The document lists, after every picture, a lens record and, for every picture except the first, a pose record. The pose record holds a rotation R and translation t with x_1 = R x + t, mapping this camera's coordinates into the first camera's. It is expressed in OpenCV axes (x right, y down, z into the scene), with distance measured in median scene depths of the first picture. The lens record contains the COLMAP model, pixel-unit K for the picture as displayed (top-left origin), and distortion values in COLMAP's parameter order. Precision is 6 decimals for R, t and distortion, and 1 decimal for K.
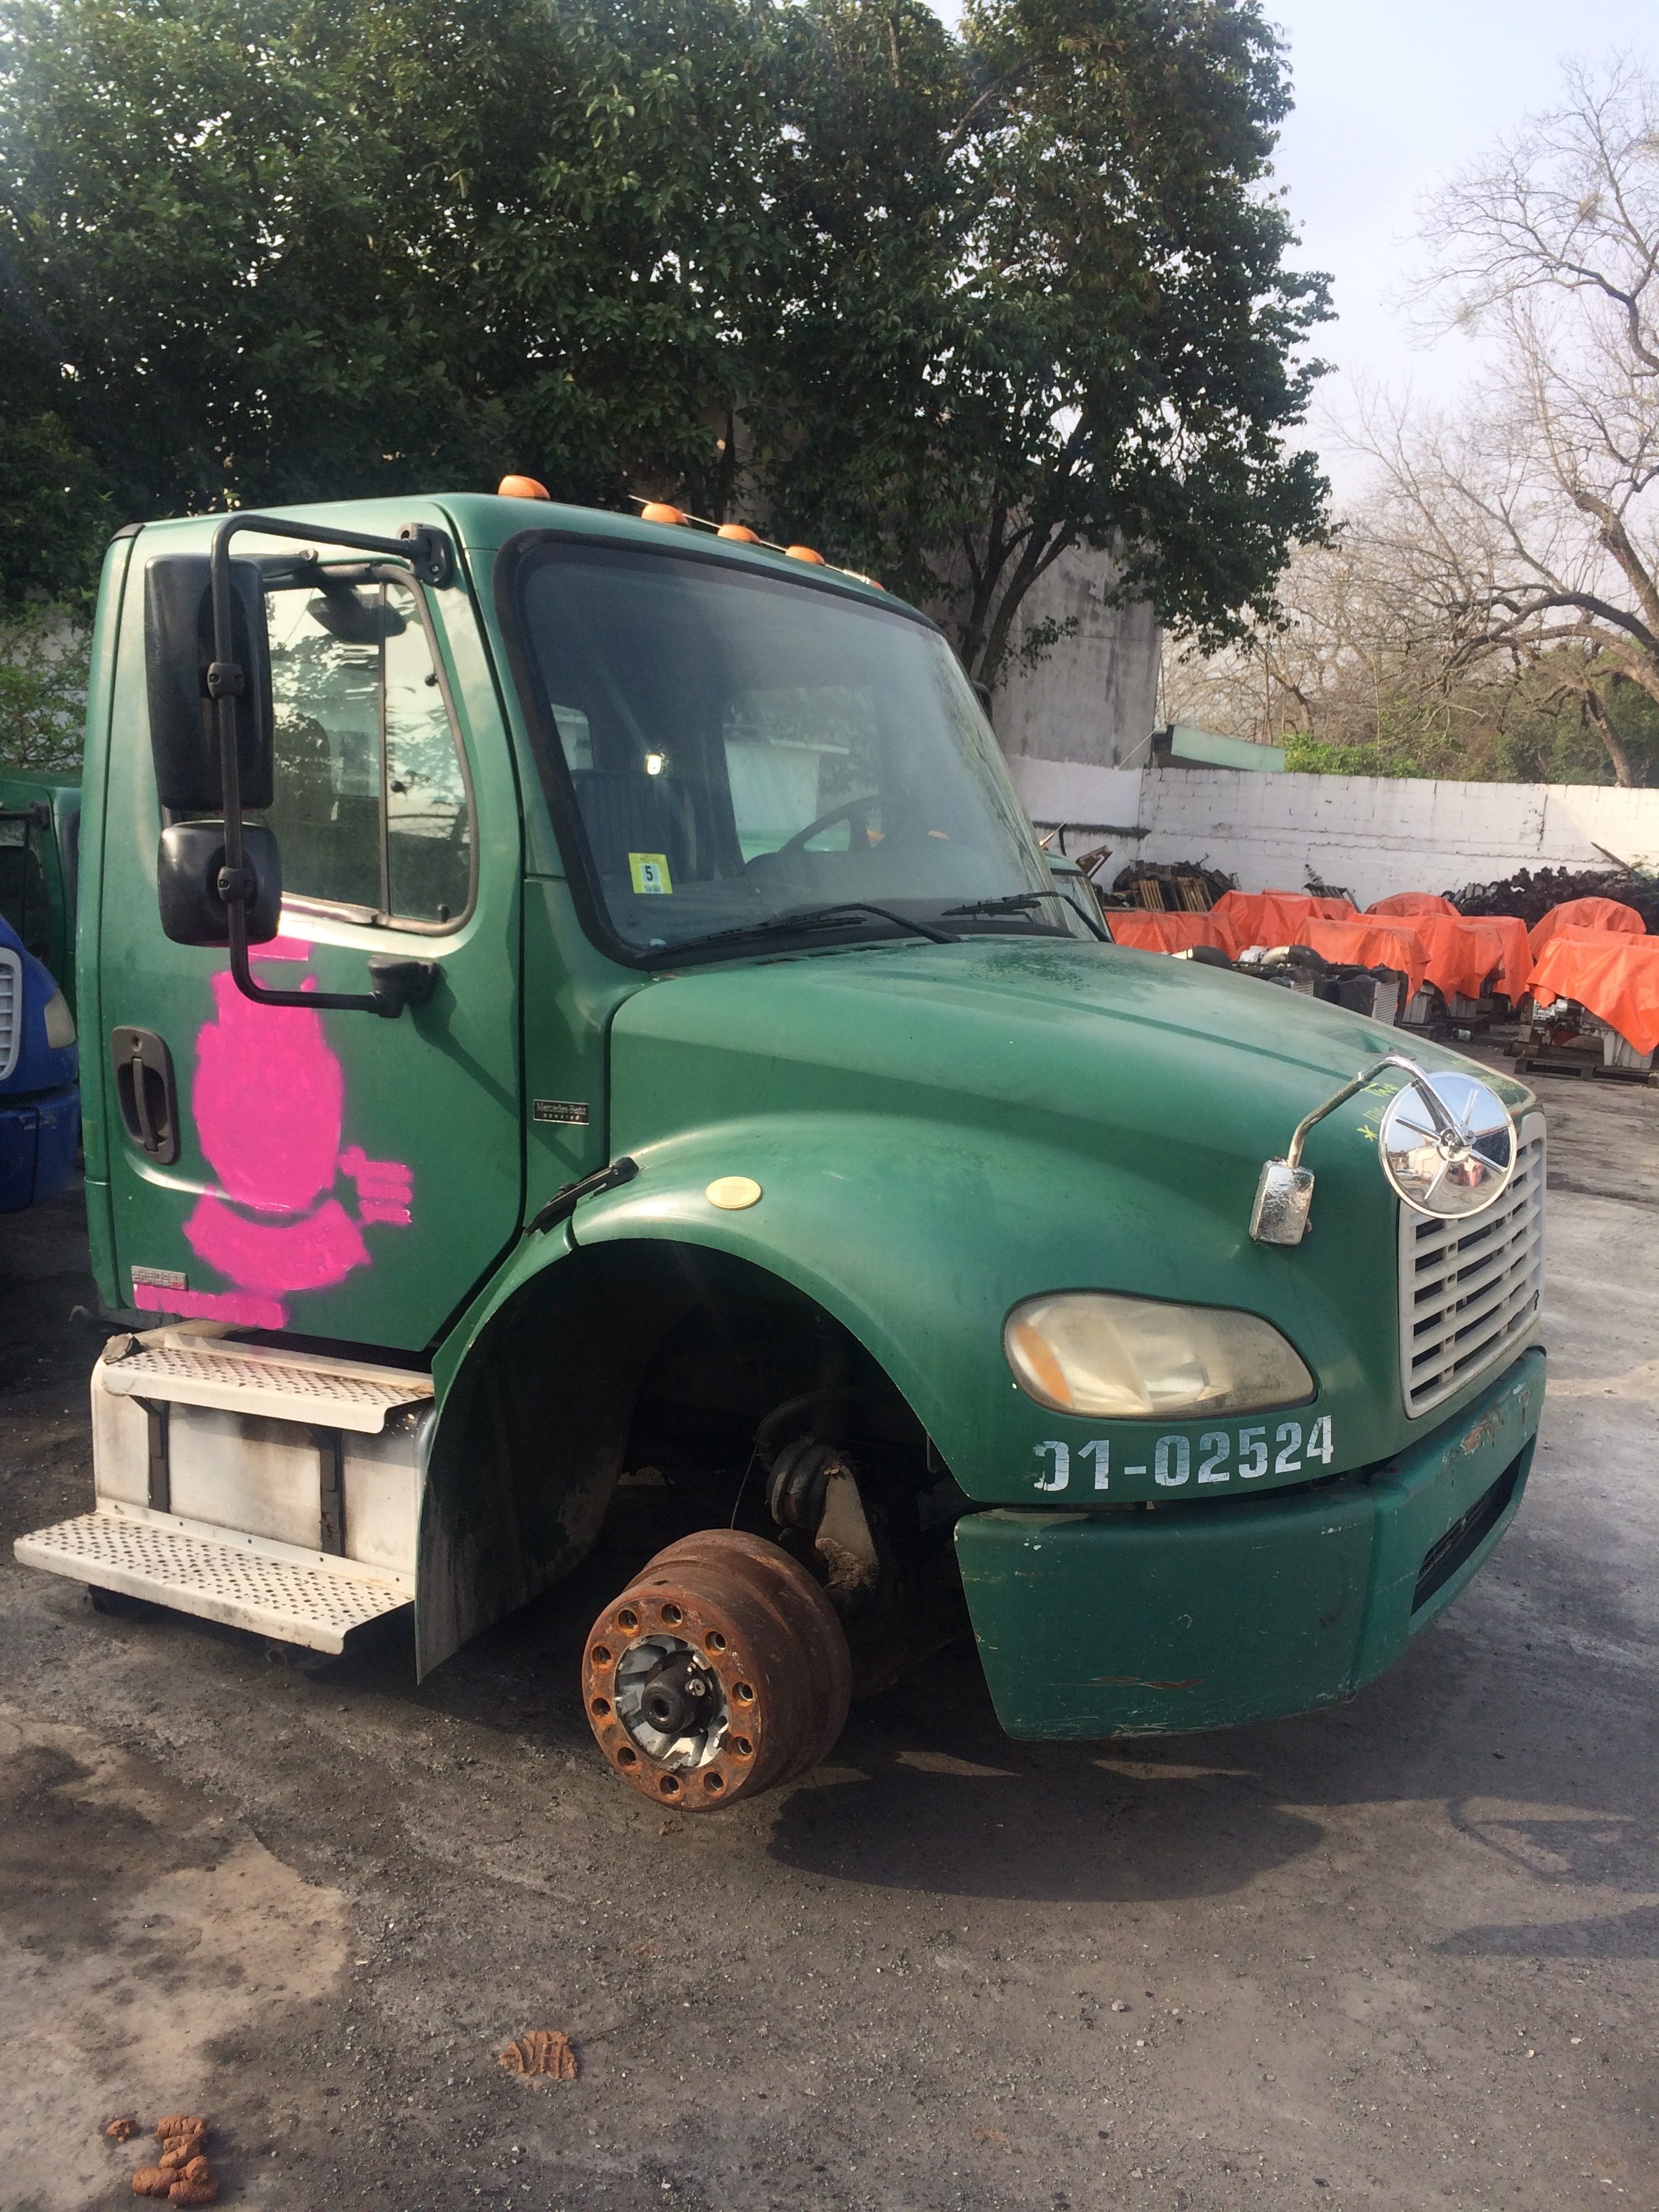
lens RADIAL K [[1918.0, 0, 837.9], [0, 1918.0, 1093.5], [0, 0, 1]] dist [0.088737, -0.126661]
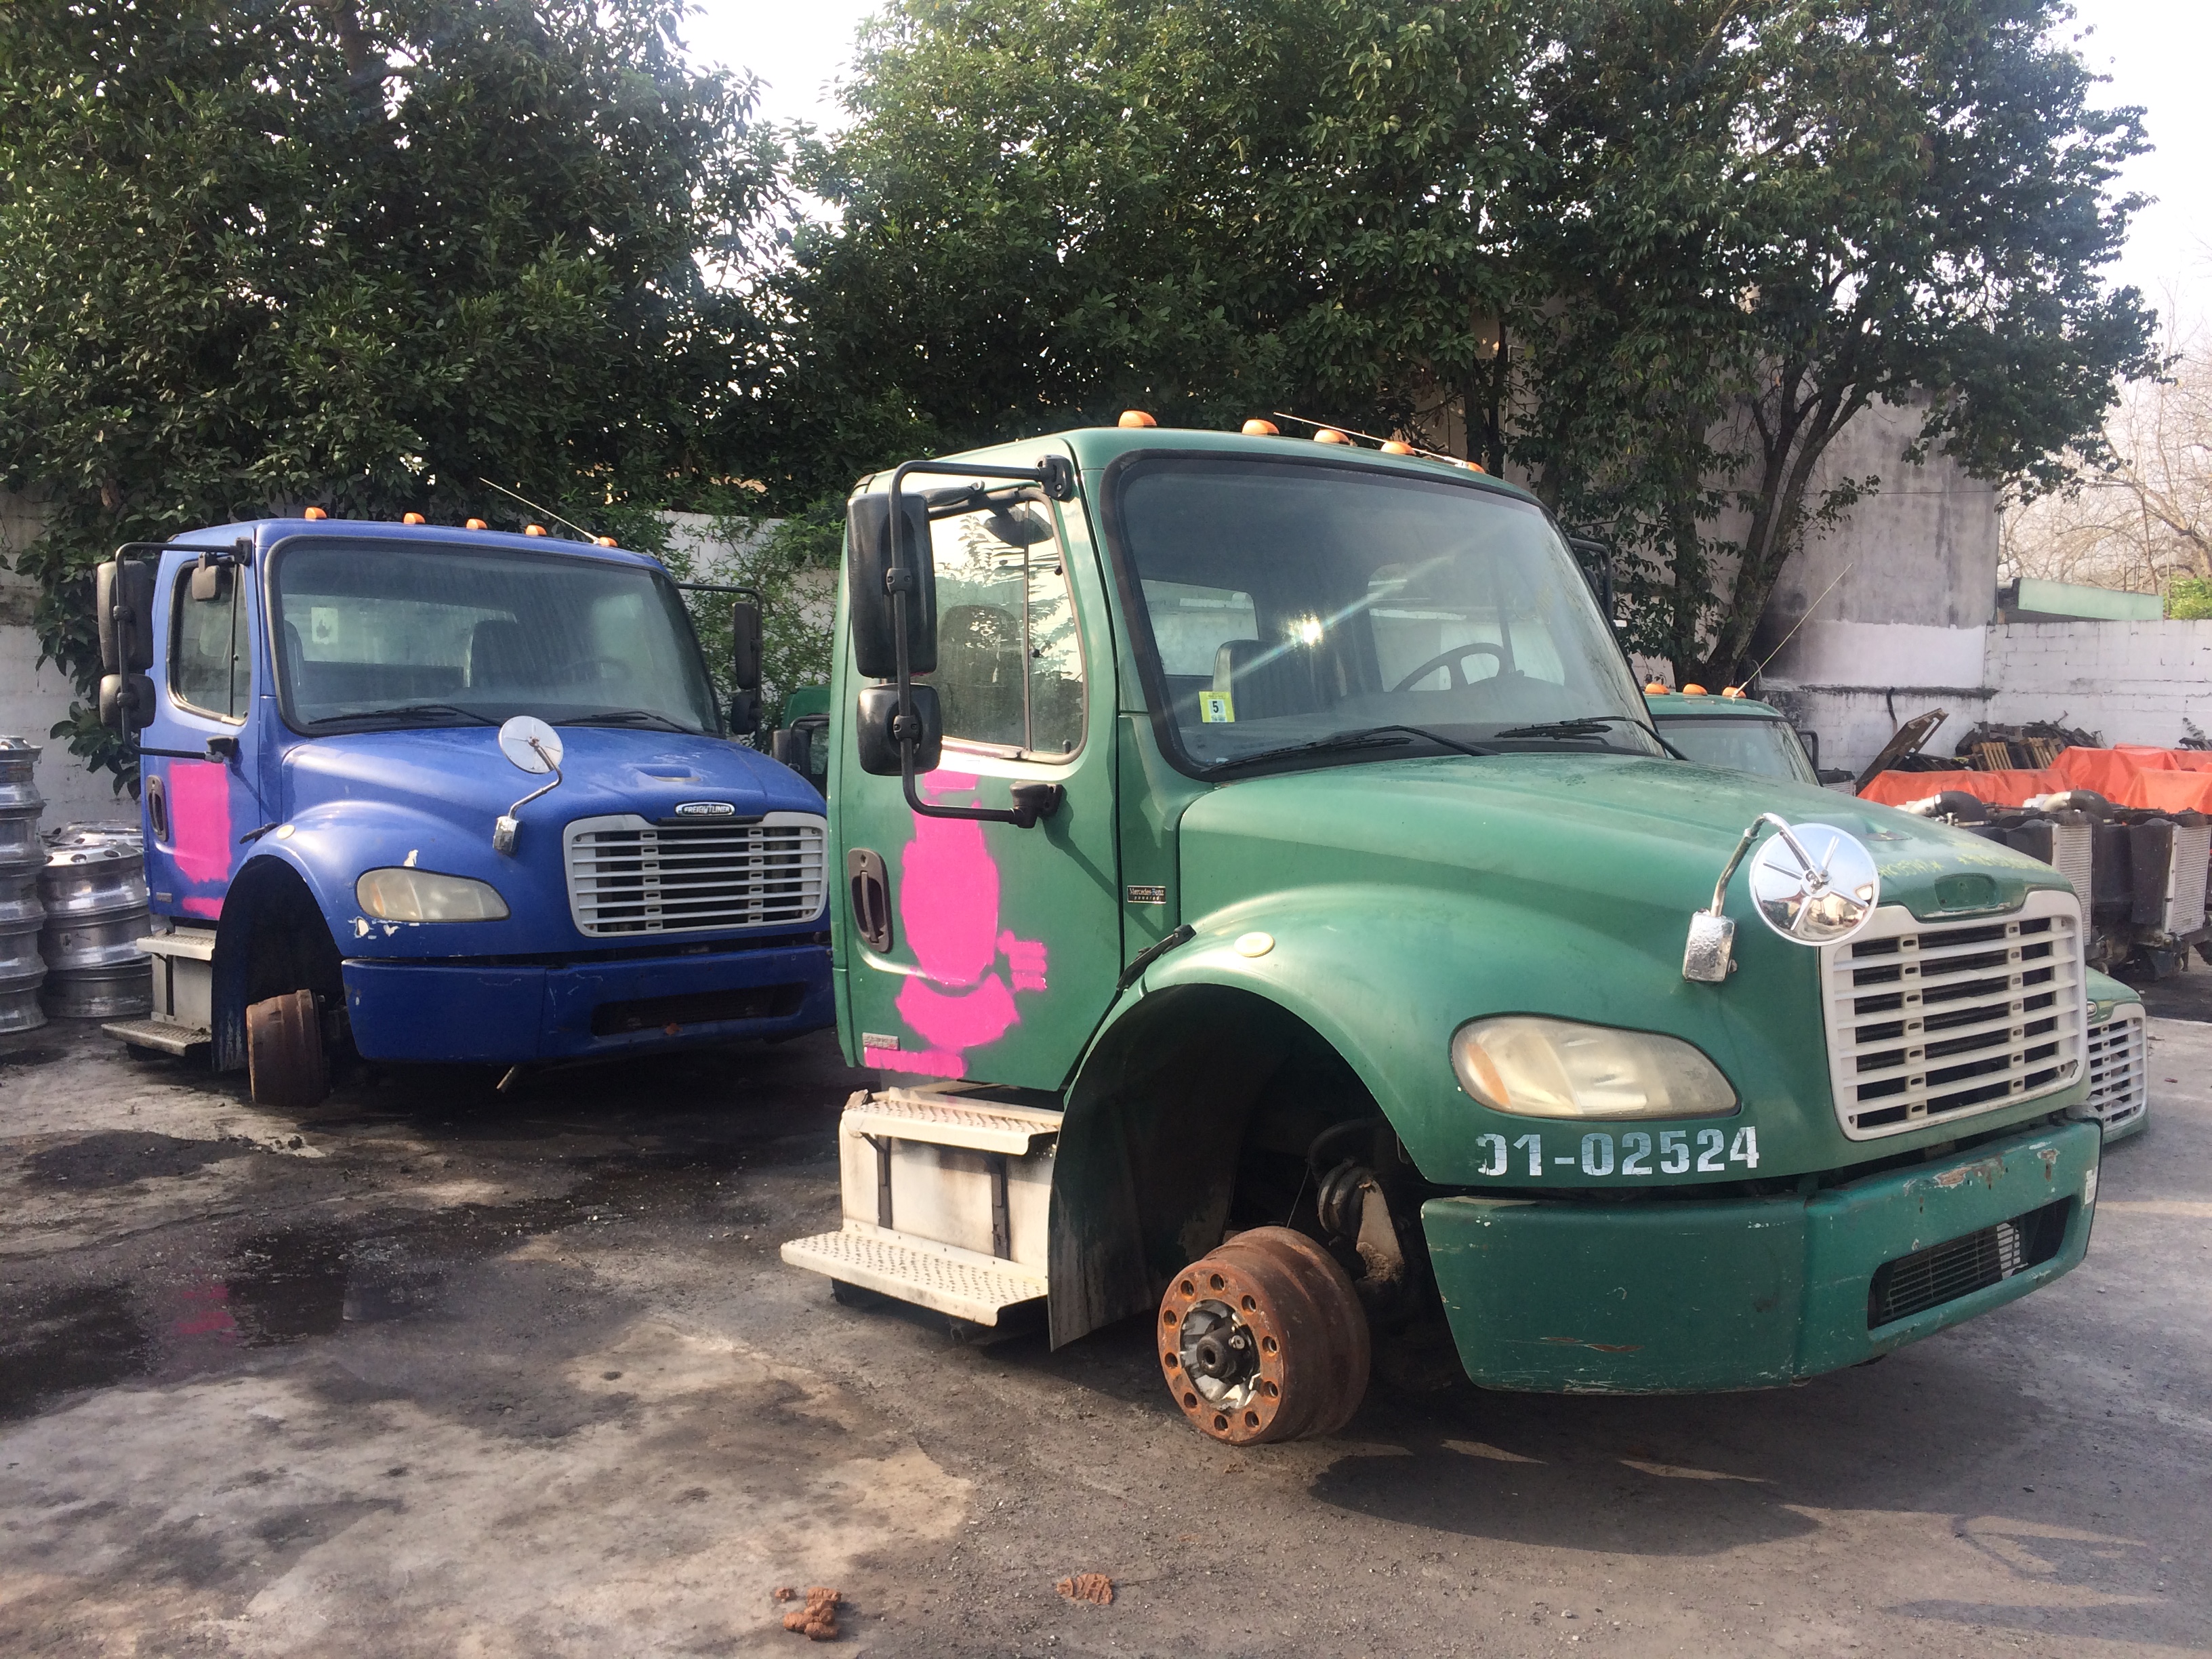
lens RADIAL K [[1918.0, 0, 1106.0], [0, 1918.0, 829.5], [0, 0, 1]] dist [0.088737, -0.126661]
pose [[0.954681, -0.033053, -0.295790, 0.196193], [0.007897, 0.996278, -0.085839, 0.071359], [0.297526, 0.079613, 0.951388, -0.210989]]
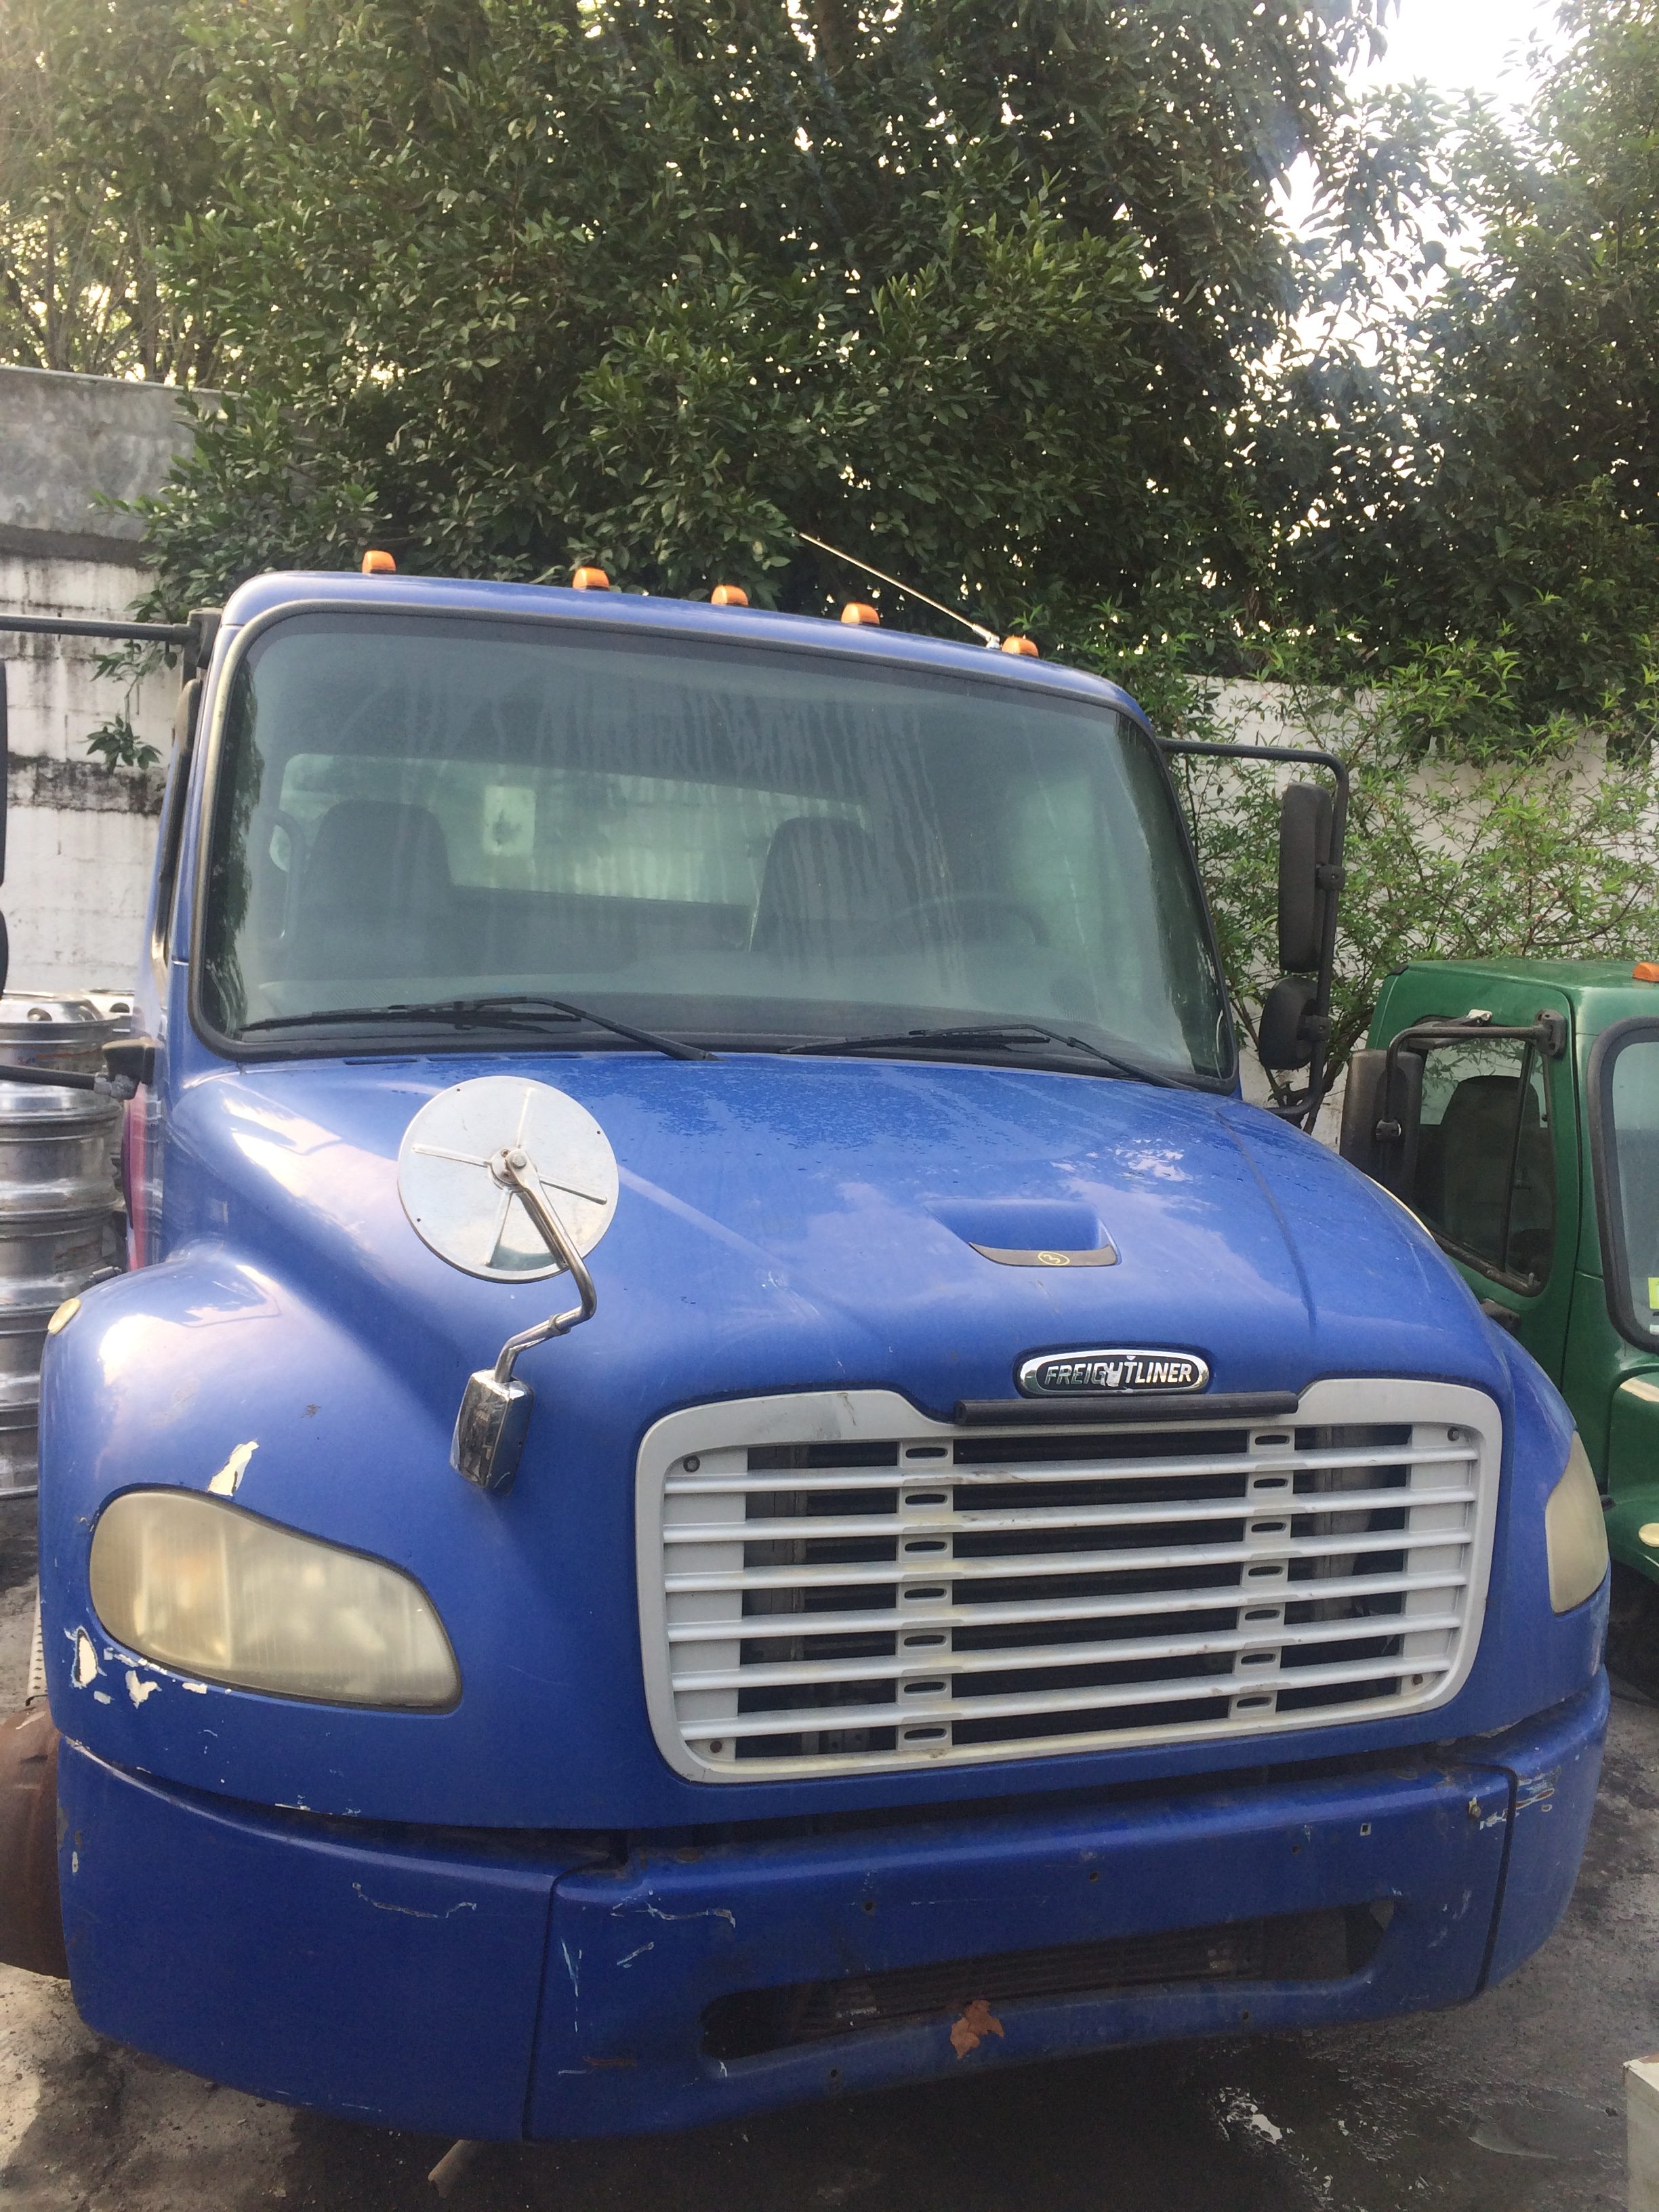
lens RADIAL K [[1918.0, 0, 837.9], [0, 1918.0, 1093.5], [0, 0, 1]] dist [0.088737, -0.126661]
pose [[0.745700, 0.032627, -0.665483, -0.428009], [-0.096197, 0.993607, -0.059079, -0.165675], [0.659301, 0.108073, 0.744071, 0.999958]]
